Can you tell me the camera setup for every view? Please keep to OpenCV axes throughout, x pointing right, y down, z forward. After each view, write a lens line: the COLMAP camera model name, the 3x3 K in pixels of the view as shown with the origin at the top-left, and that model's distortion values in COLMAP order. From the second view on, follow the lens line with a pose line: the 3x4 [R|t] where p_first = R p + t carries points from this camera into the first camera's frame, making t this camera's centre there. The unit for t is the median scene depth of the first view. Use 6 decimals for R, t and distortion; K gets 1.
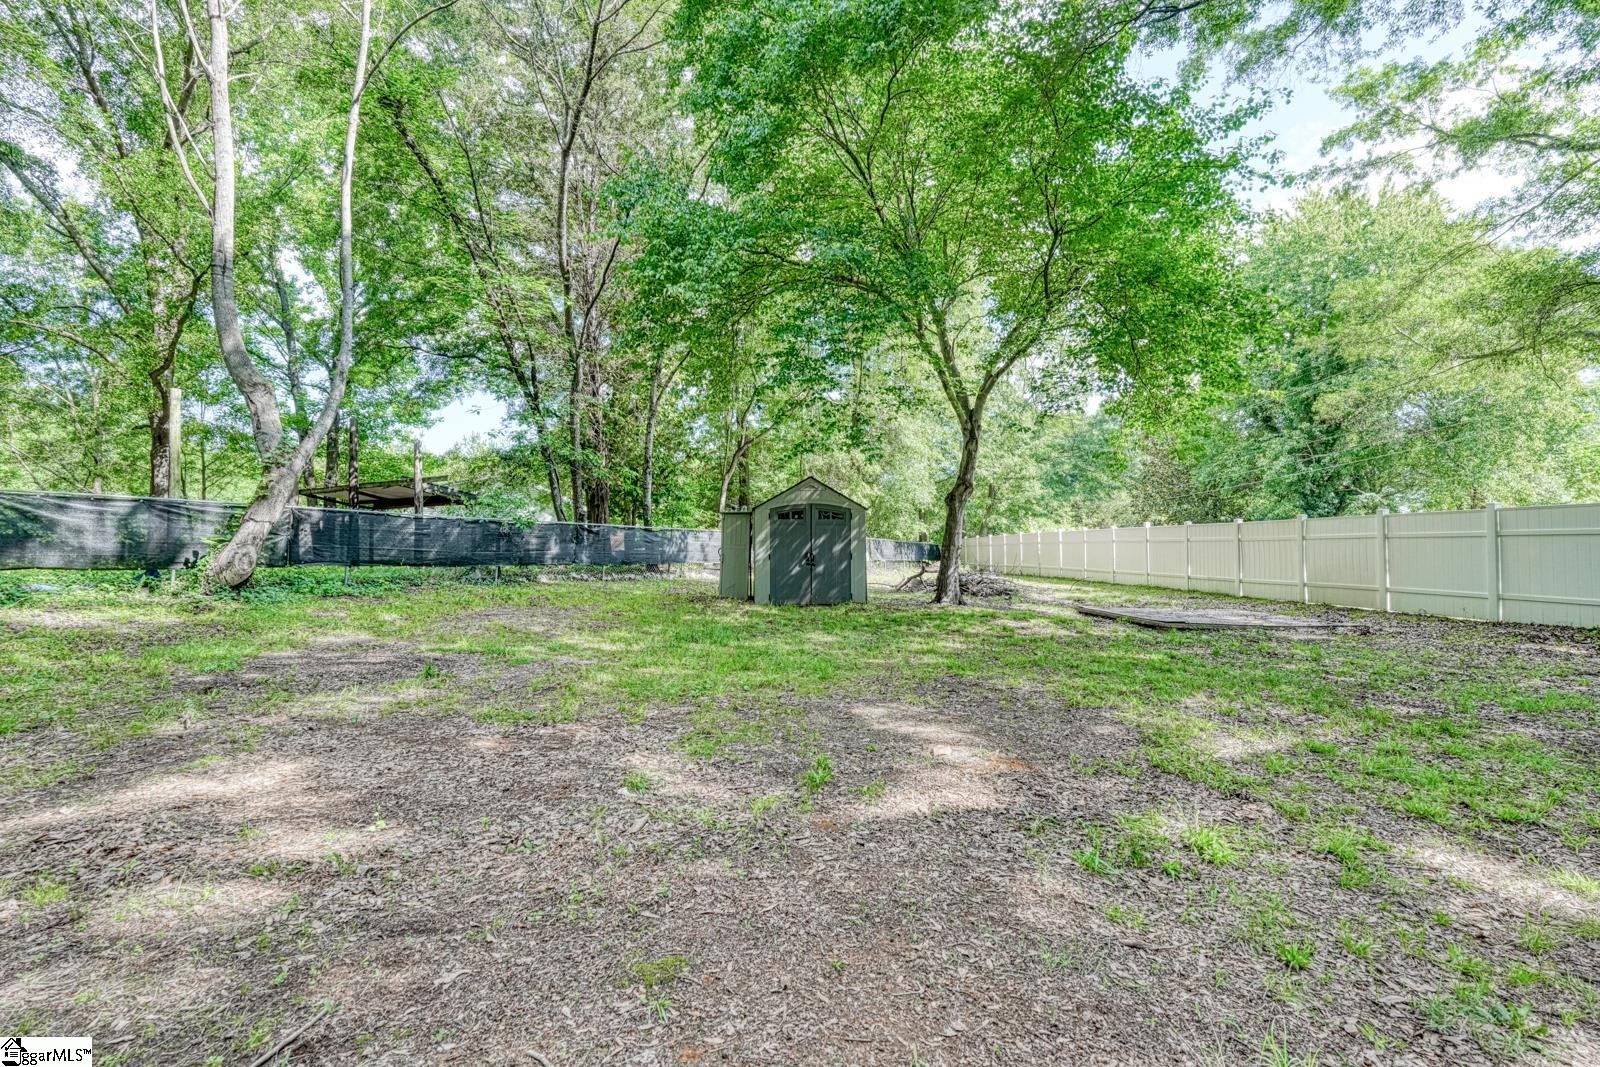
lens RADIAL K [[705.7, 0, 800.4], [0, 705.7, 535.8], [0, 0, 1]] dist [0.003776, 0.001143]
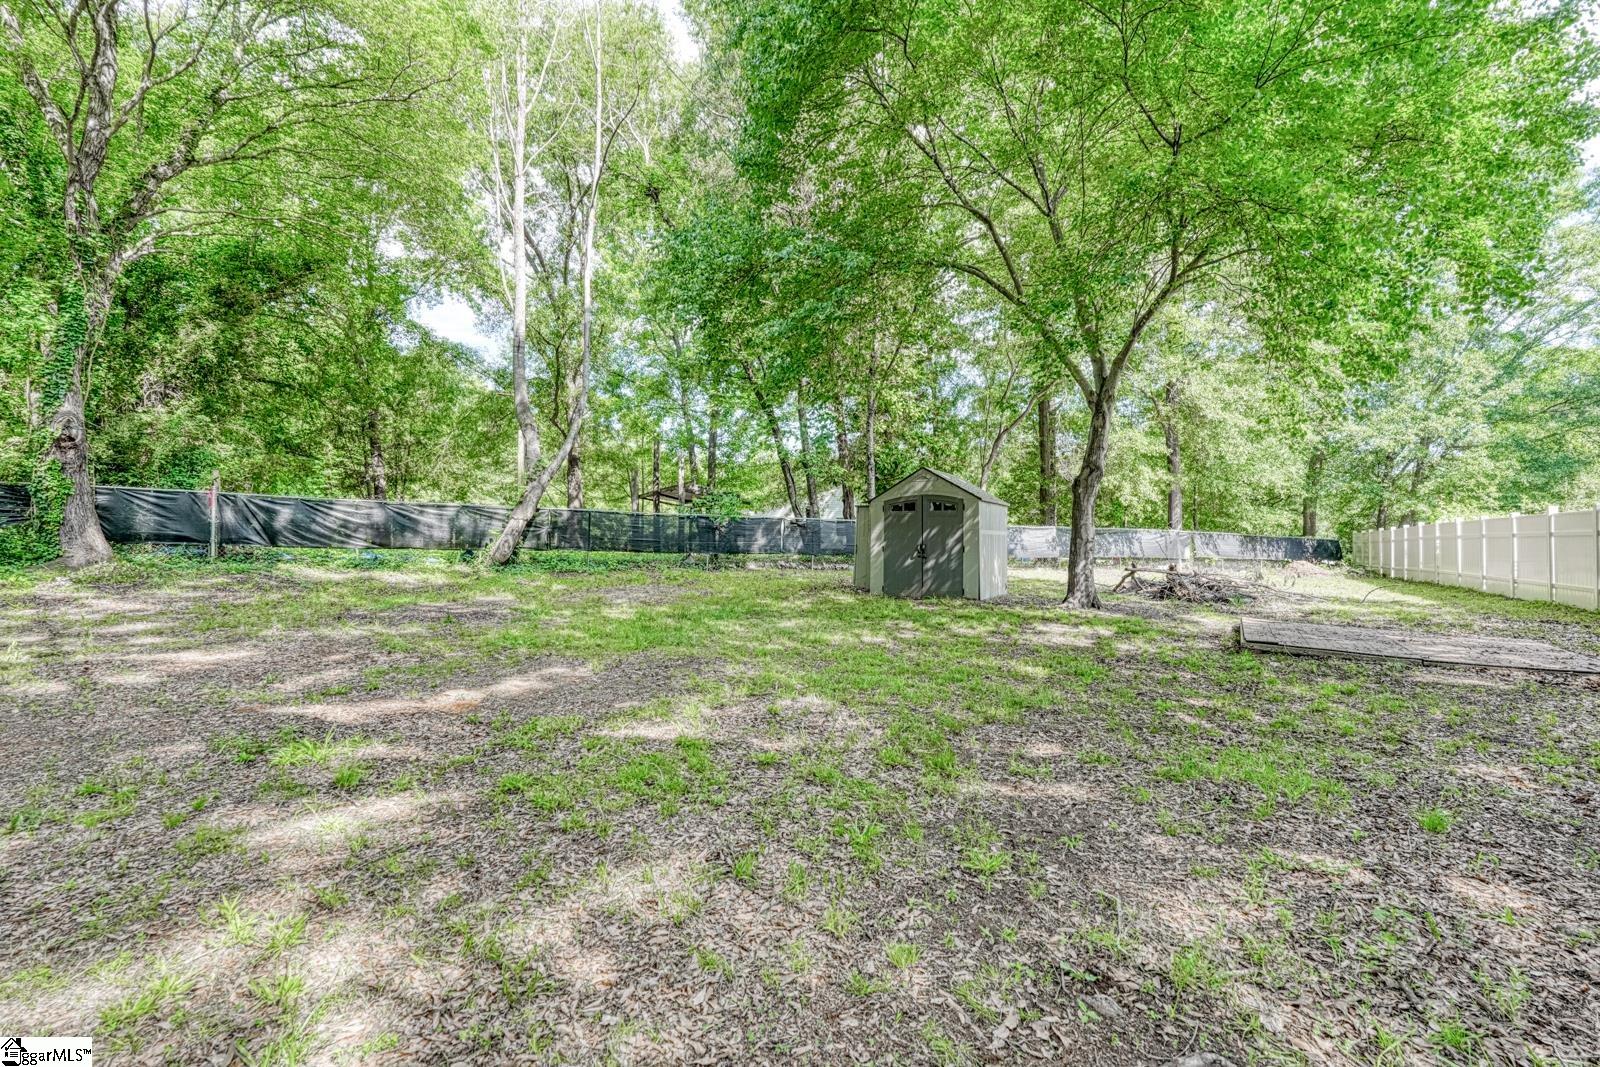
lens RADIAL K [[705.7, 0, 800.5], [0, 705.7, 533.6], [0, 0, 1]] dist [0.003776, 0.001143]
pose [[0.821214, 0.002485, -0.570615, 0.433581], [0.001333, 0.999979, 0.006272, 0.001208], [0.570619, -0.005912, 0.821194, 0.103886]]
